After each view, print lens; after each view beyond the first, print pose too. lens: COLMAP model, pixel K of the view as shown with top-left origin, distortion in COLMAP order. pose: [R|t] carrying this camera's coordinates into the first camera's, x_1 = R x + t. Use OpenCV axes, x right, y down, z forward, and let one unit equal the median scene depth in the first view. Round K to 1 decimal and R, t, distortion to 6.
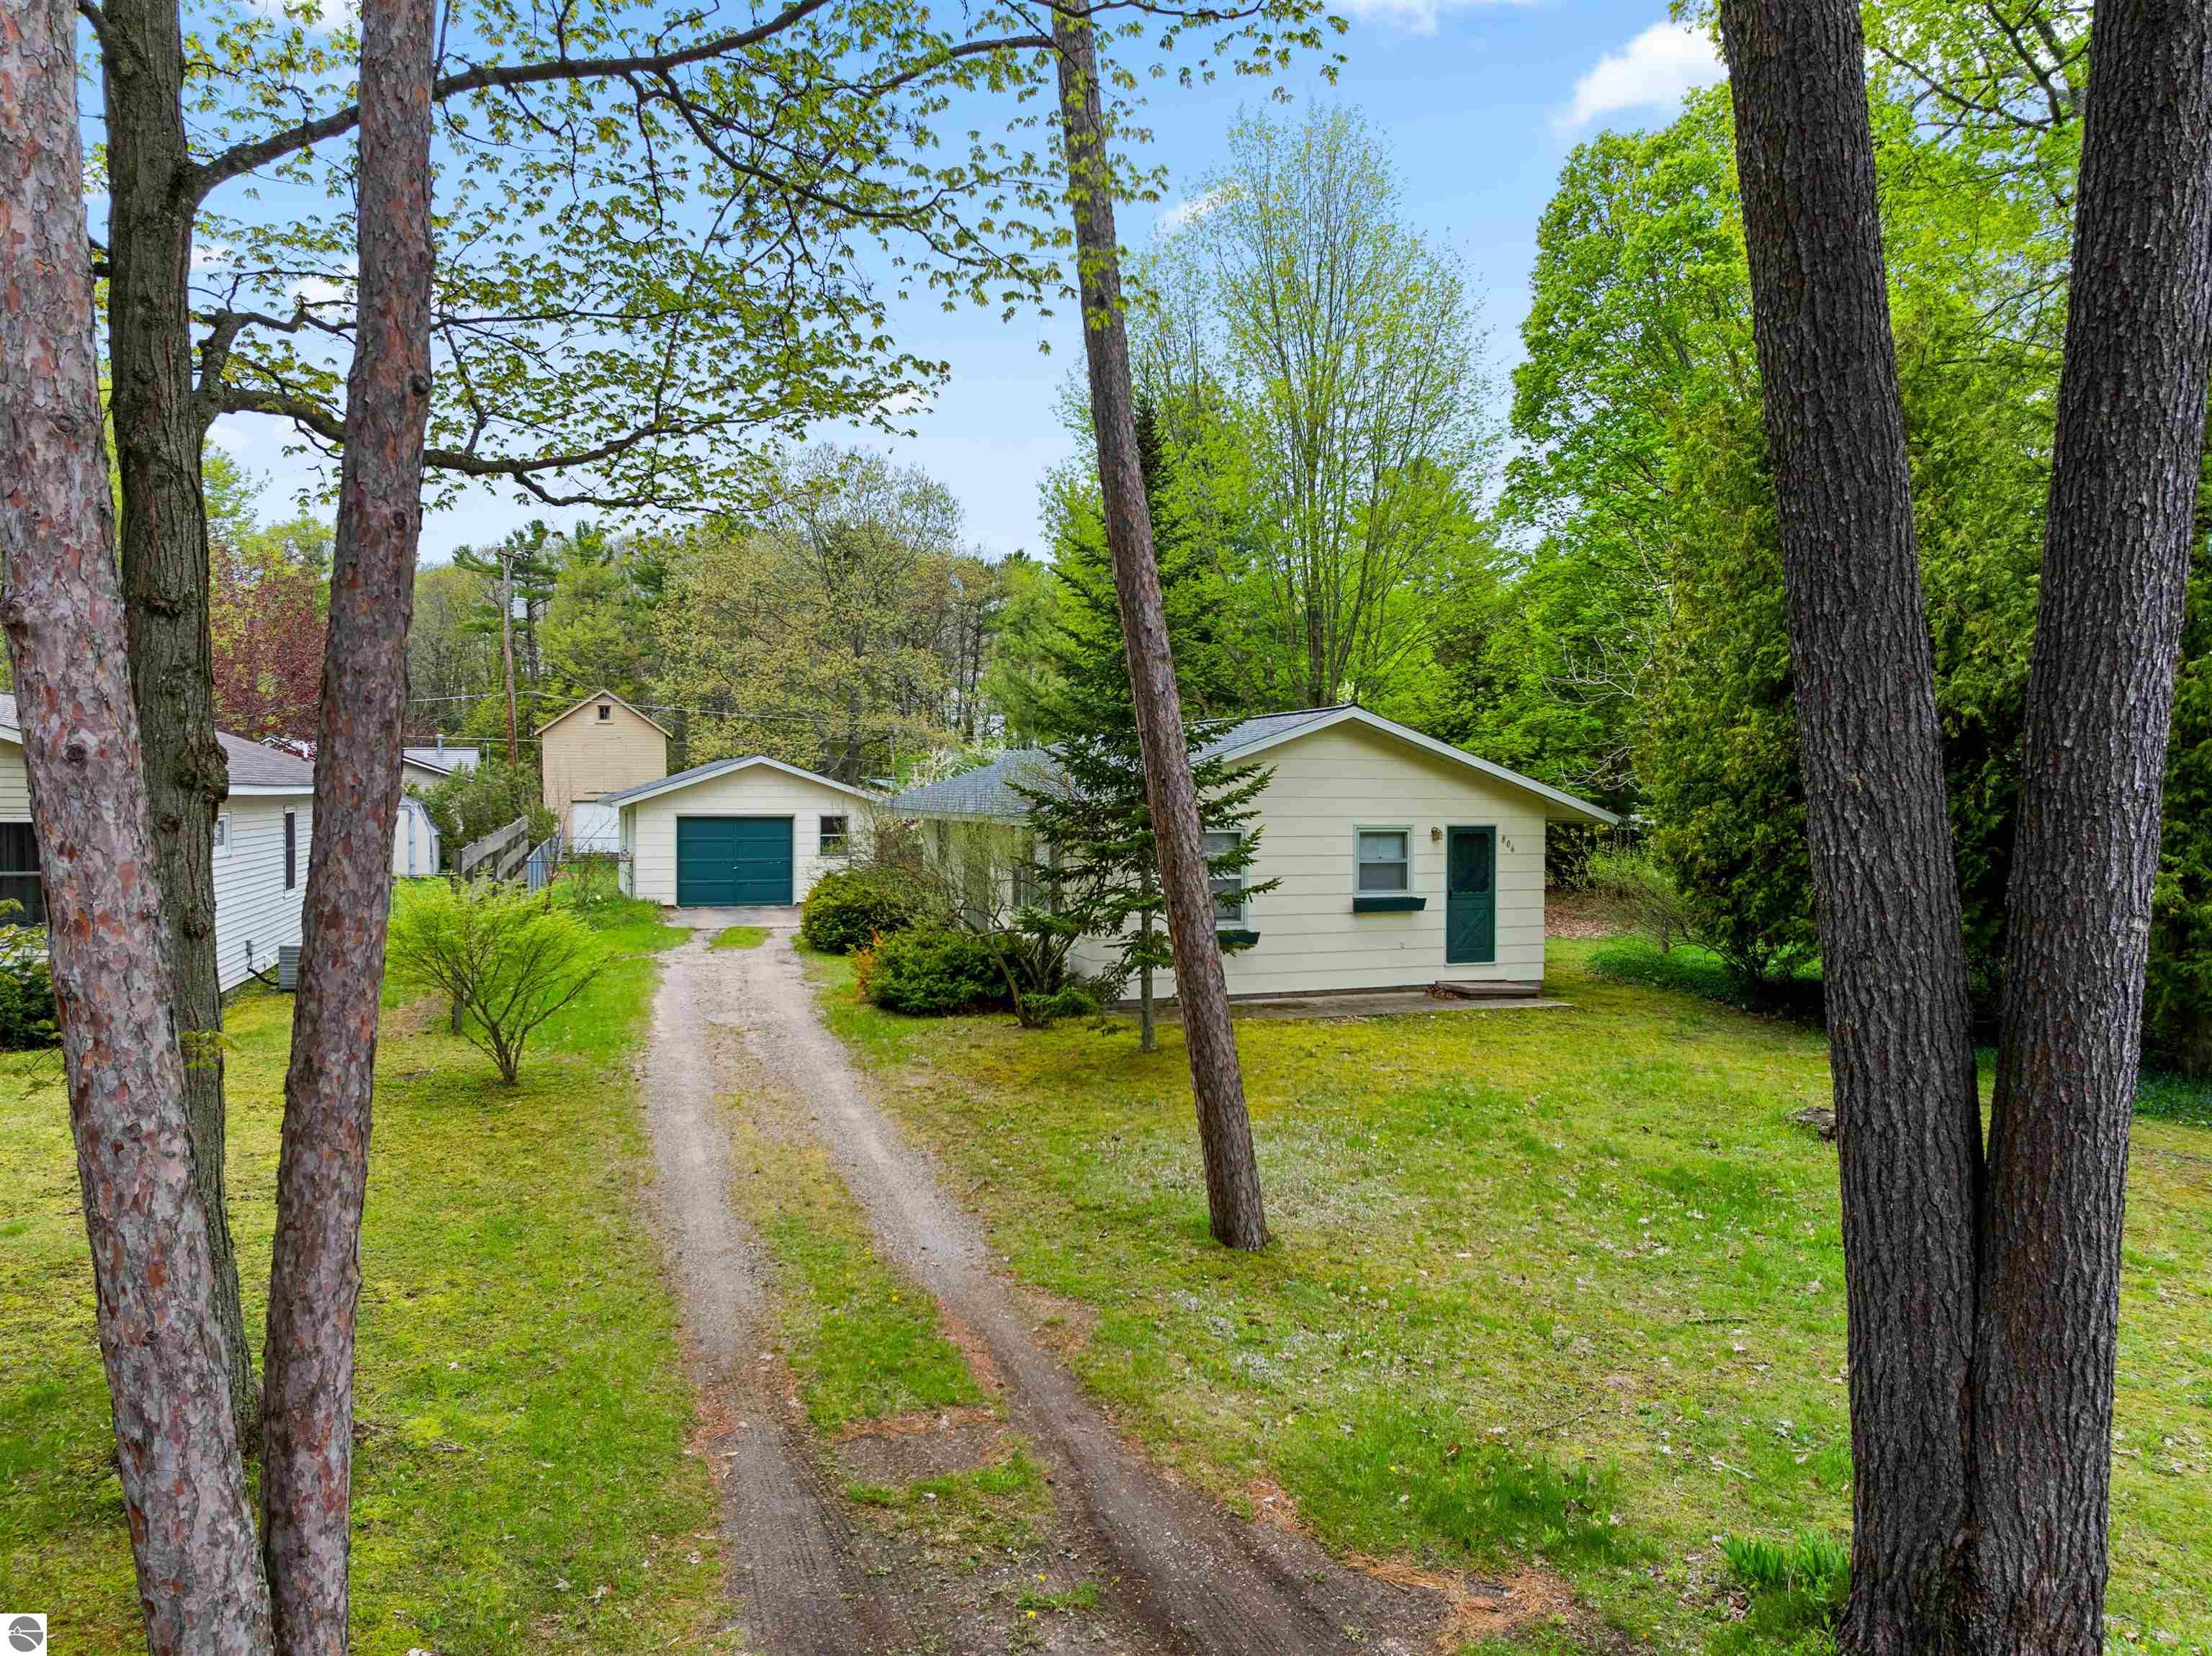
lens RADIAL K [[1558.2, 0, 1098.7], [0, 1558.2, 827.3], [0, 0, 1]] dist [-0.054690, 0.020107]
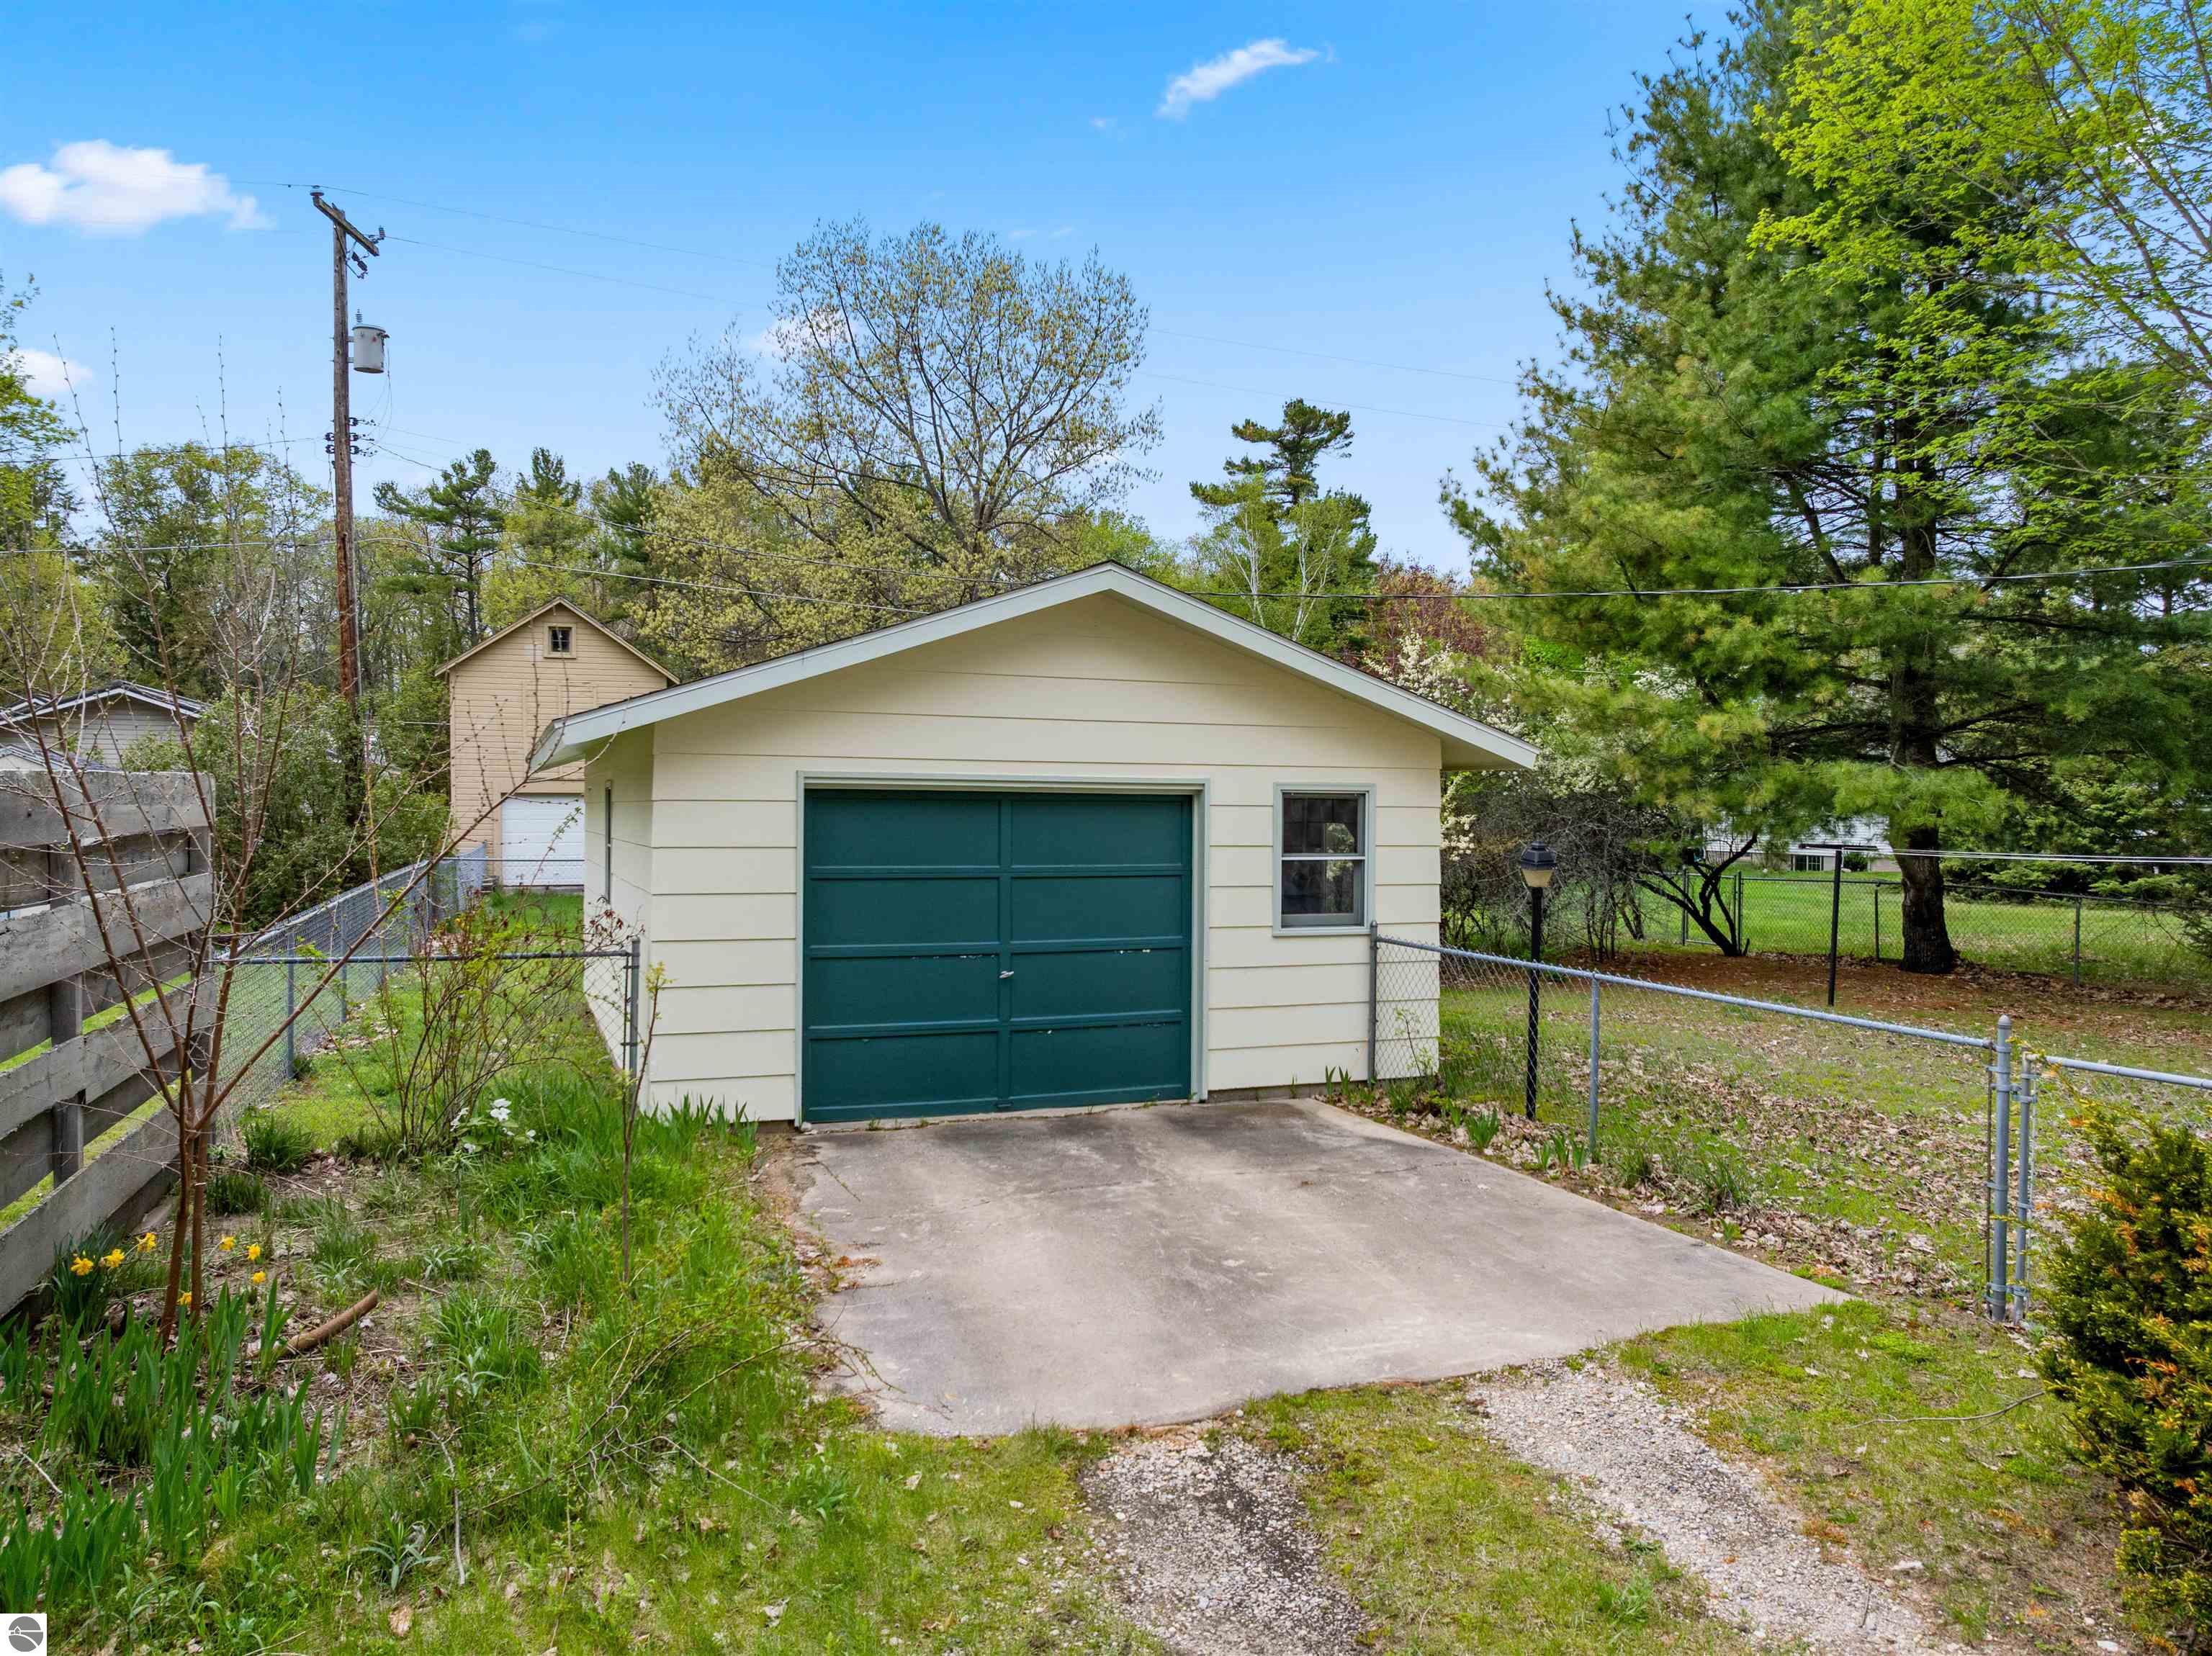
lens RADIAL K [[1558.2, 0, 1103.7], [0, 1558.2, 820.6], [0, 0, 1]] dist [-0.054690, 0.020107]
pose [[0.999713, 0.003244, 0.023734, -0.218325], [-0.002863, 0.999867, -0.016046, 0.003069], [-0.023783, 0.015973, 0.999590, 0.704877]]
